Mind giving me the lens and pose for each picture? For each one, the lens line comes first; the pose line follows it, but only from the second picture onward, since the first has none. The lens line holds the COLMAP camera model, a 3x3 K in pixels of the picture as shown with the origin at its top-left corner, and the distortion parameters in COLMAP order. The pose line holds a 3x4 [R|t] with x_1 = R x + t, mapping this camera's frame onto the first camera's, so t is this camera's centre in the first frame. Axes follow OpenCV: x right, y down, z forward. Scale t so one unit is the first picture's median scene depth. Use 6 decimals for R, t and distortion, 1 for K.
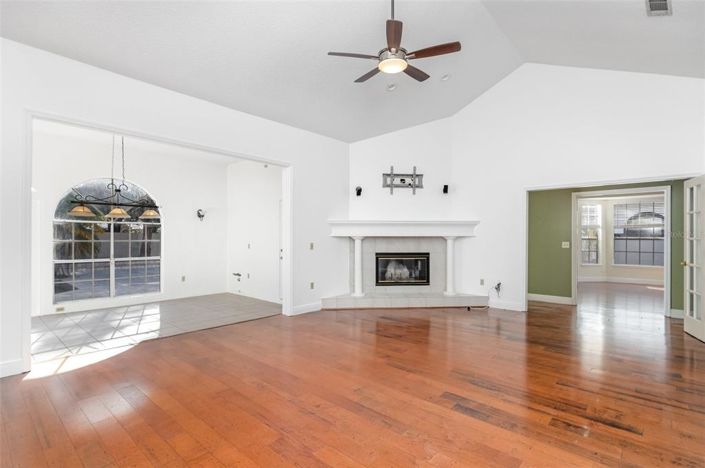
lens RADIAL K [[342.2, 0, 356.3], [0, 342.2, 240.5], [0, 0, 1]] dist [0.003799, -0.001436]
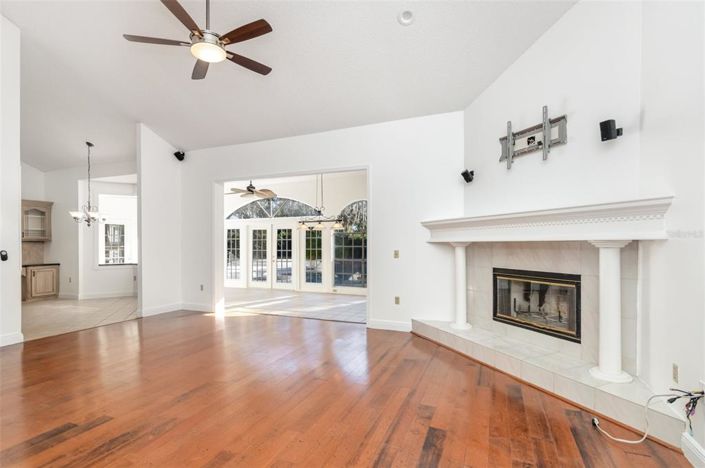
lens RADIAL K [[322.5, 0, 340.2], [0, 322.5, 243.6], [0, 0, 1]] dist [0.000648, -0.000191]
pose [[0.318131, -0.004376, -0.948037, 0.533574], [0.001491, 0.999990, -0.004116, -0.006653], [0.948045, -0.000104, 0.318135, 0.547629]]
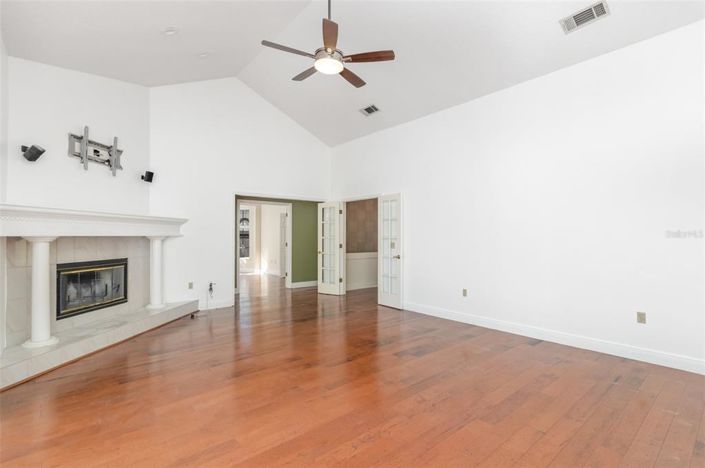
lens RADIAL K [[342.2, 0, 354.4], [0, 342.2, 229.2], [0, 0, 1]] dist [0.003799, -0.001436]
pose [[0.122129, 0.019249, 0.992328, -0.466367], [0.010564, 0.999730, -0.020693, -0.006185], [-0.992458, 0.013010, 0.121892, 0.425667]]
